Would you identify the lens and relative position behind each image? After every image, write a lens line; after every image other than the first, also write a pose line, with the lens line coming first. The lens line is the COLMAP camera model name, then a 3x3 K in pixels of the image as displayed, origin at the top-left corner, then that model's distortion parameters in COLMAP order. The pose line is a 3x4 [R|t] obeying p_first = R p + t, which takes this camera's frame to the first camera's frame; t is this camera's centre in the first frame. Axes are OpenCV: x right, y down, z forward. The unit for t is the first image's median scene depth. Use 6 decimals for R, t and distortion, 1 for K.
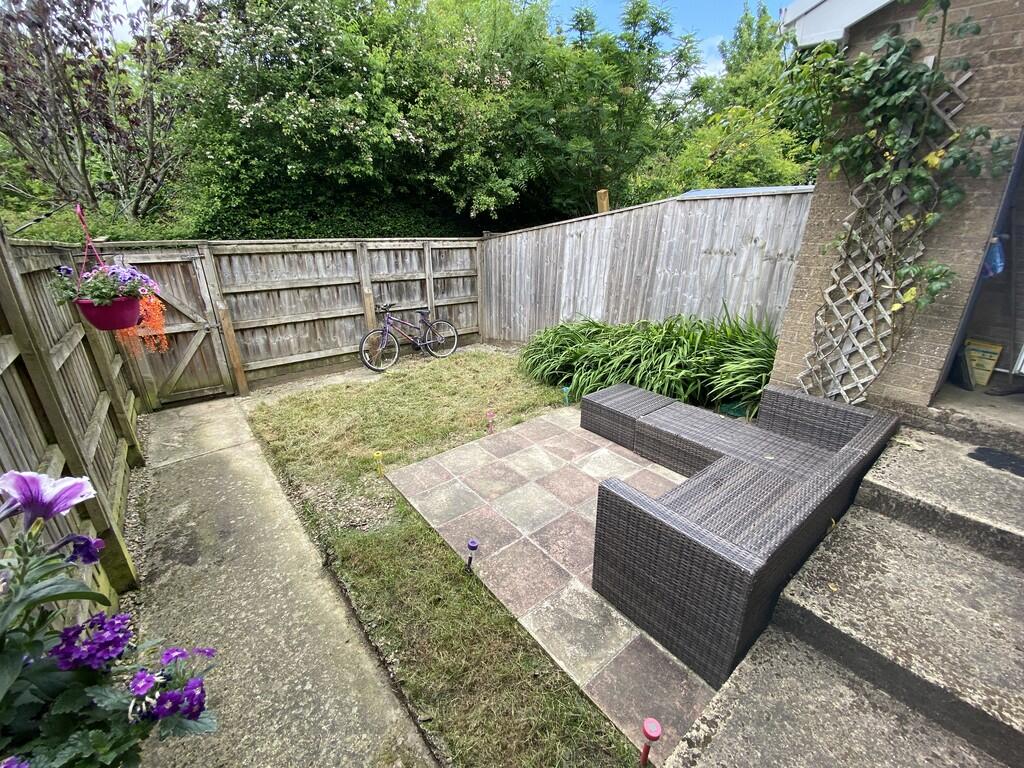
lens RADIAL K [[416.9, 0, 515.2], [0, 416.9, 383.5], [0, 0, 1]] dist [-0.002267, -0.007776]
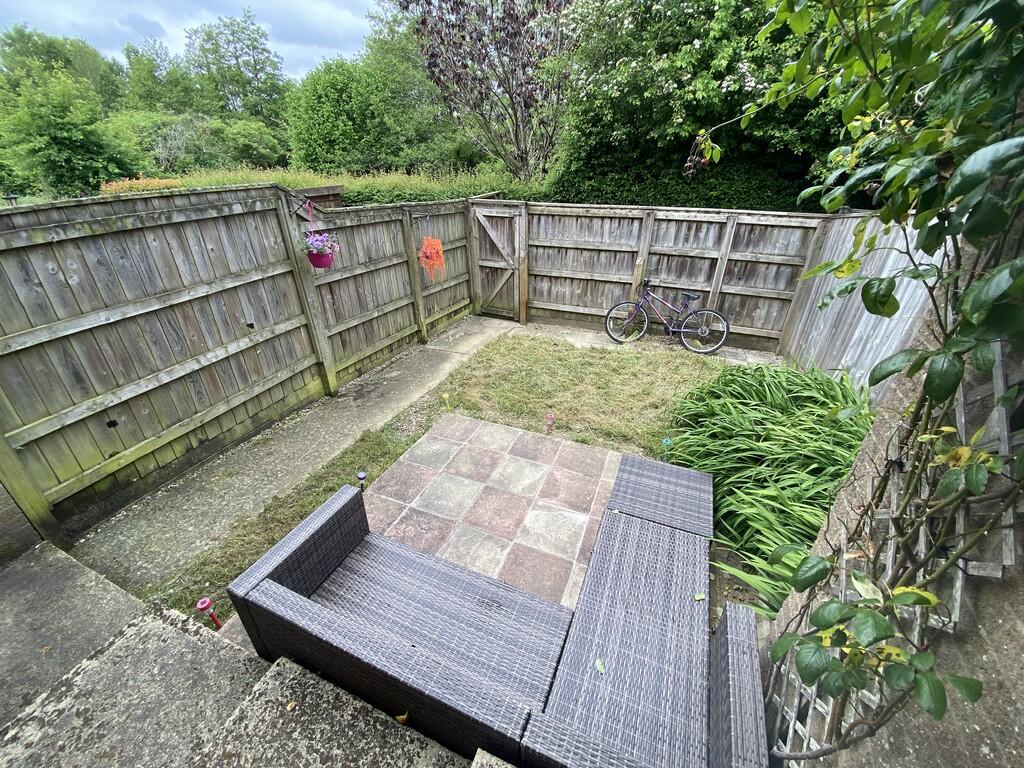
lens RADIAL K [[416.9, 0, 508.9], [0, 416.9, 386.0], [0, 0, 1]] dist [-0.002267, -0.007776]
pose [[0.478243, 0.415323, -0.773815, 0.408201], [-0.303631, 0.904968, 0.298062, -0.166390], [0.824070, 0.092409, 0.558900, 0.235420]]
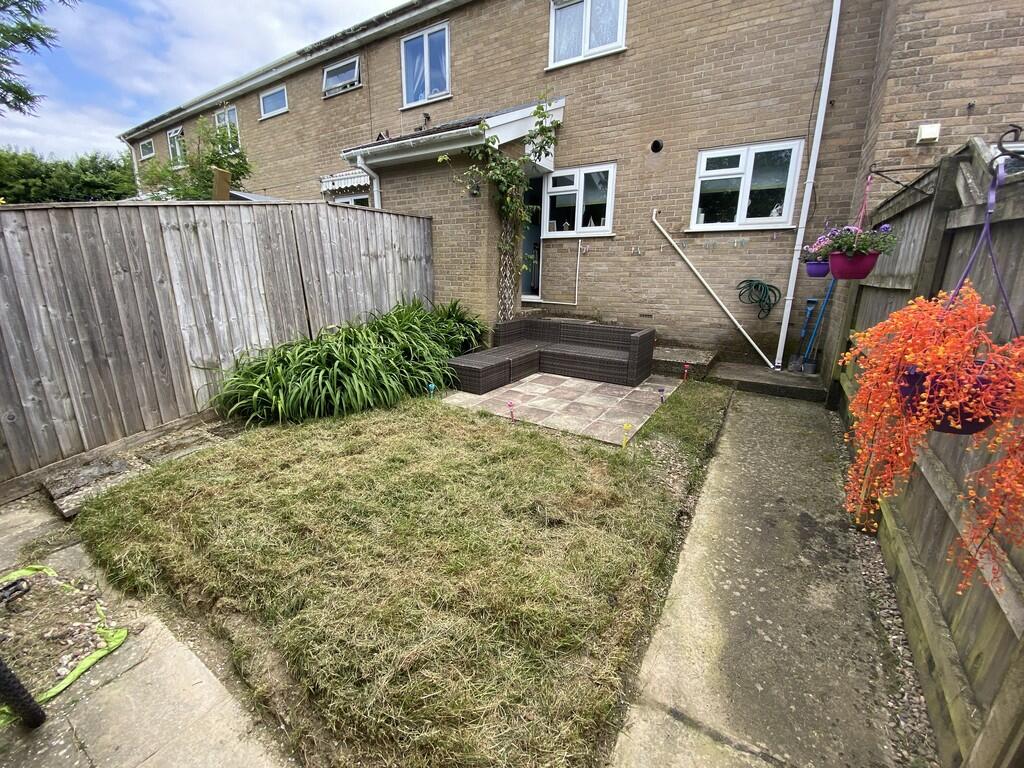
lens RADIAL K [[416.9, 0, 508.1], [0, 416.9, 383.3], [0, 0, 1]] dist [-0.002267, -0.007776]
pose [[-0.319592, -0.246284, 0.914989, -0.630272], [0.321030, 0.880380, 0.349100, -0.209054], [-0.891516, 0.405309, -0.202298, 0.776338]]
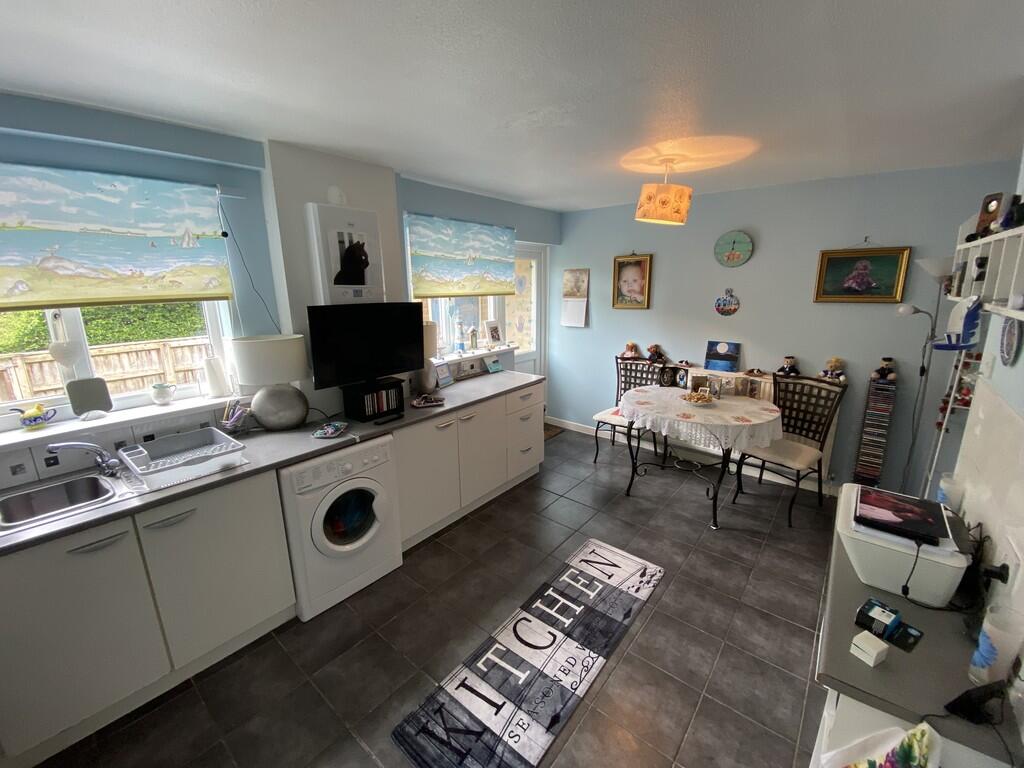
lens RADIAL K [[416.9, 0, 512.4], [0, 416.9, 383.3], [0, 0, 1]] dist [-0.002267, -0.007776]
pose [[0.980604, -0.063841, 0.185312, 0.465461], [0.085541, 0.990068, -0.111568, 0.023532], [-0.176349, 0.125256, 0.976326, -0.453542]]
